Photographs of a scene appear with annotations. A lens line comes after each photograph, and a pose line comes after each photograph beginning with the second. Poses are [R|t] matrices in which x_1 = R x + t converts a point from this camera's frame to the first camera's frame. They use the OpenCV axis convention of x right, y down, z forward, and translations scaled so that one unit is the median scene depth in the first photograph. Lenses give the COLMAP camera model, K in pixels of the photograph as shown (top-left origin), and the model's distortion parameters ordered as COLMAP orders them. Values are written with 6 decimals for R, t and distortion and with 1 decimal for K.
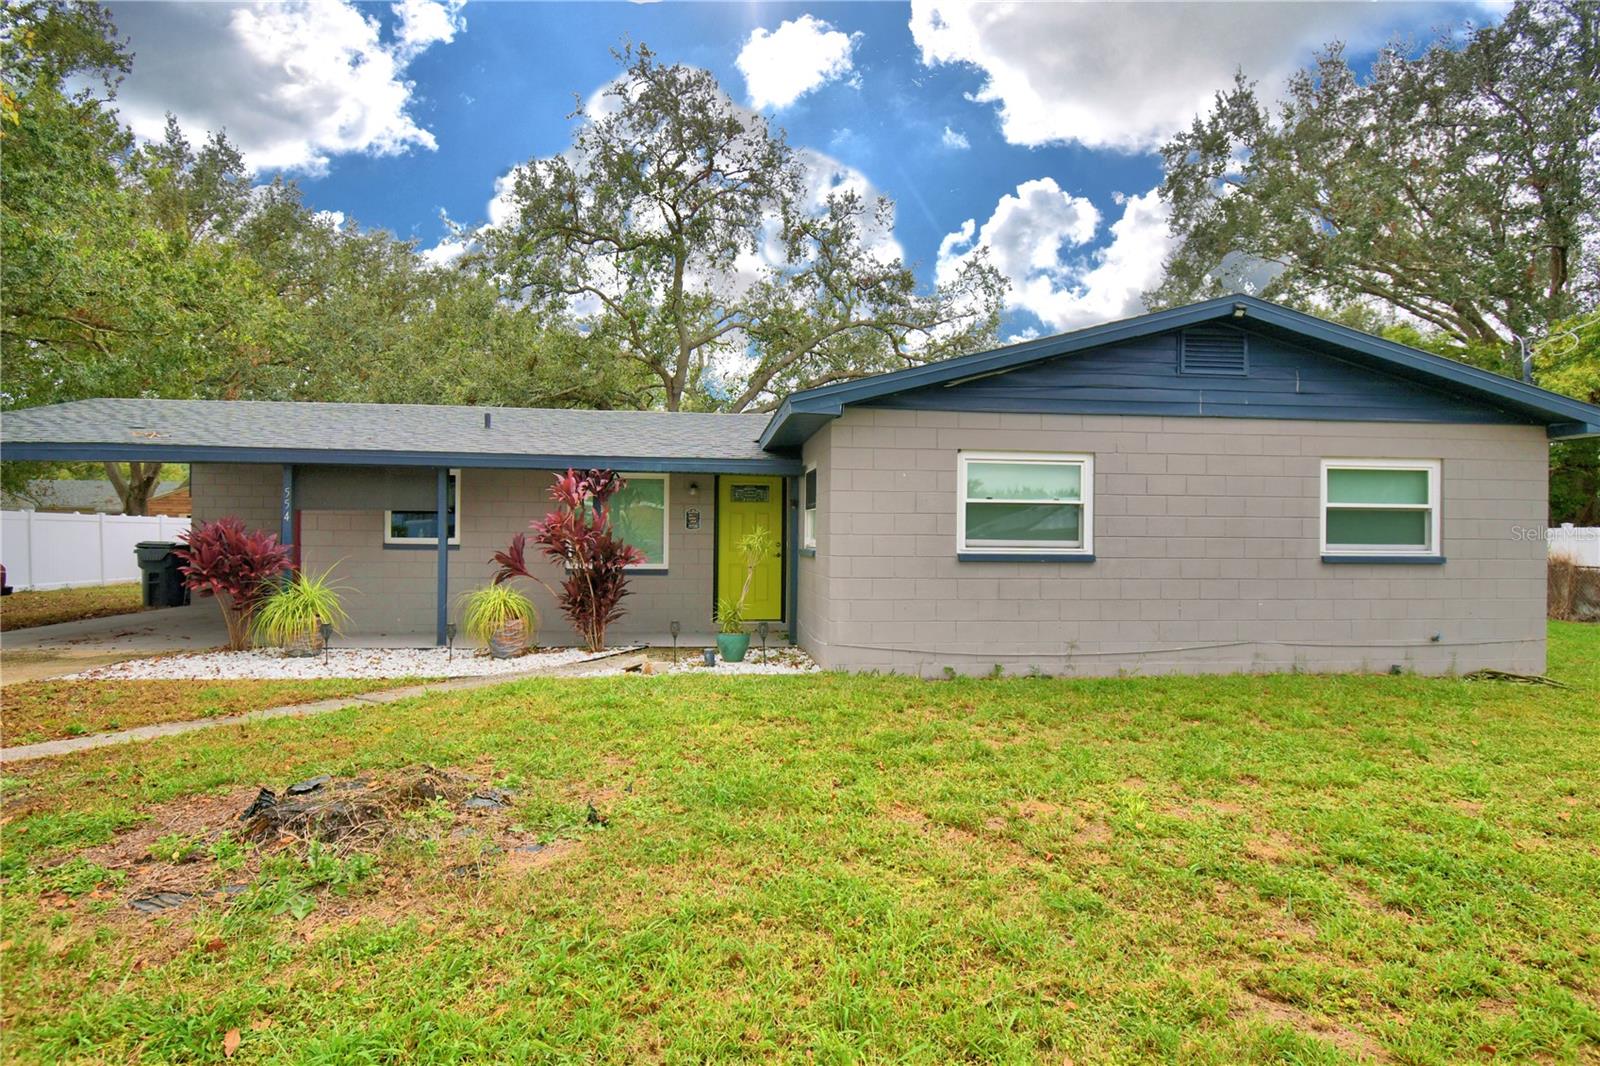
lens RADIAL K [[873.2, 0, 800.0], [0, 873.2, 533.0], [0, 0, 1]] dist [0.000627, 0.000068]
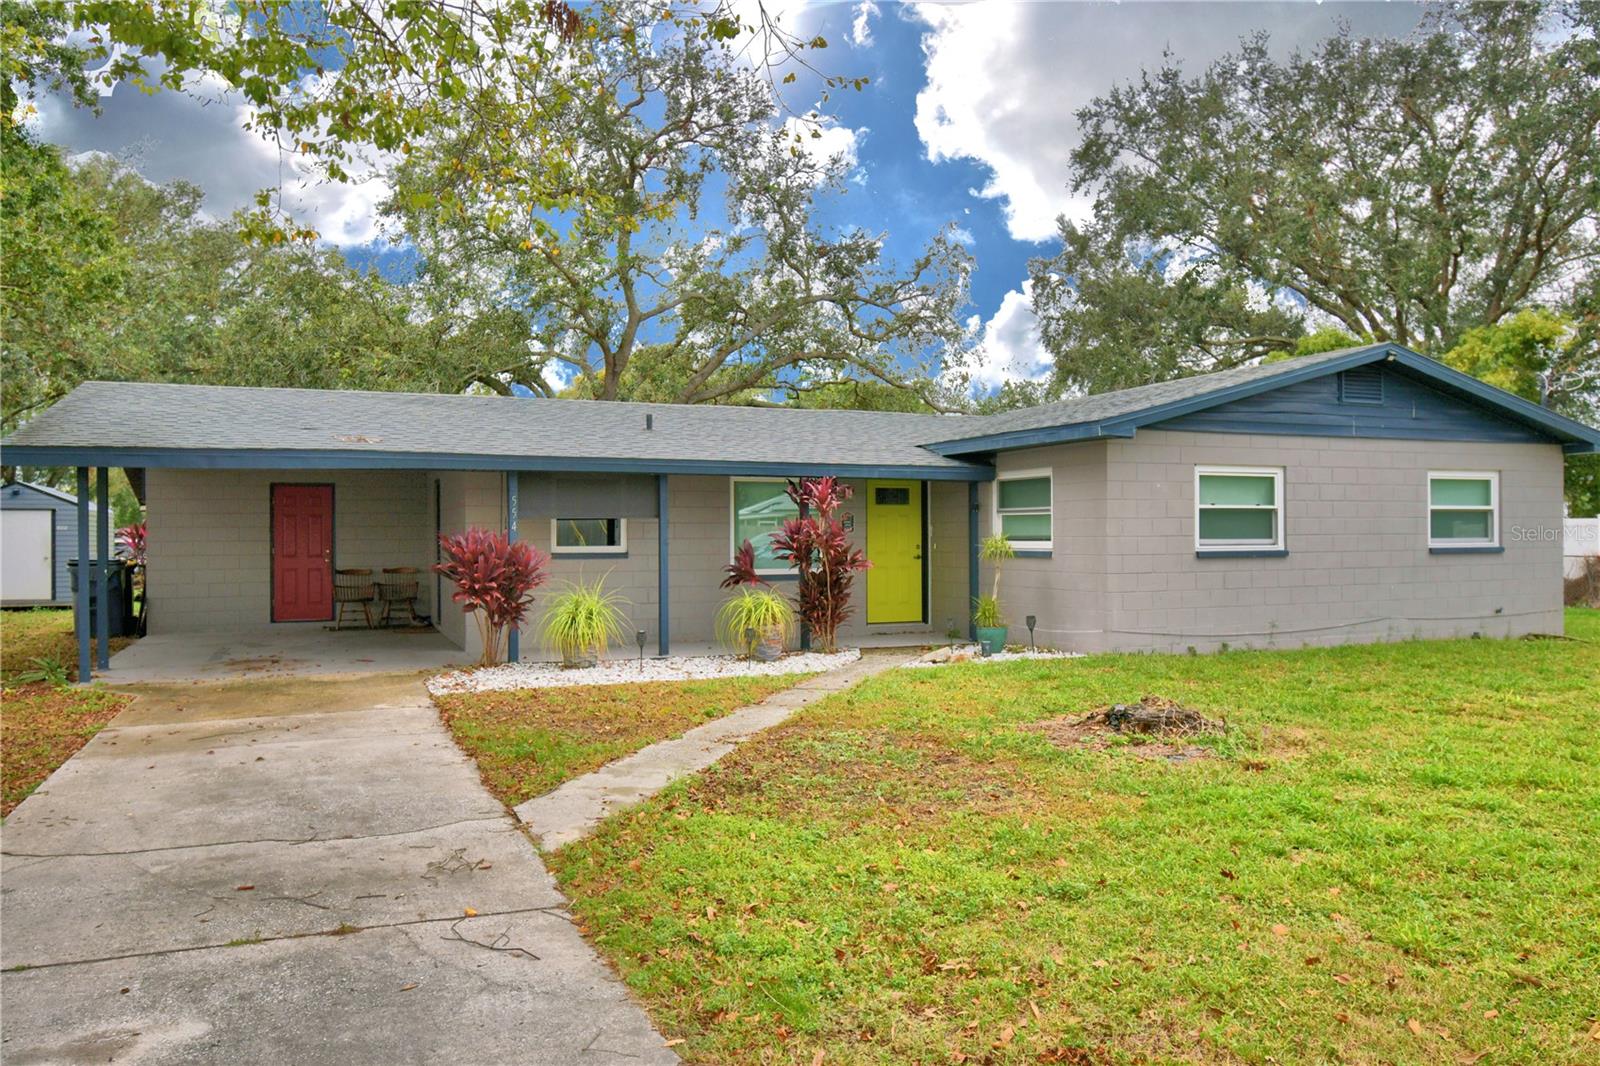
lens RADIAL K [[1196.5, 0, 795.6], [0, 1196.5, 535.9], [0, 0, 1]] dist [0.001206, -0.000413]
pose [[0.955936, -0.014004, 0.293240, -0.777481], [0.013207, 0.999902, 0.004699, -0.011078], [-0.293277, -0.000620, 0.956027, -0.381100]]
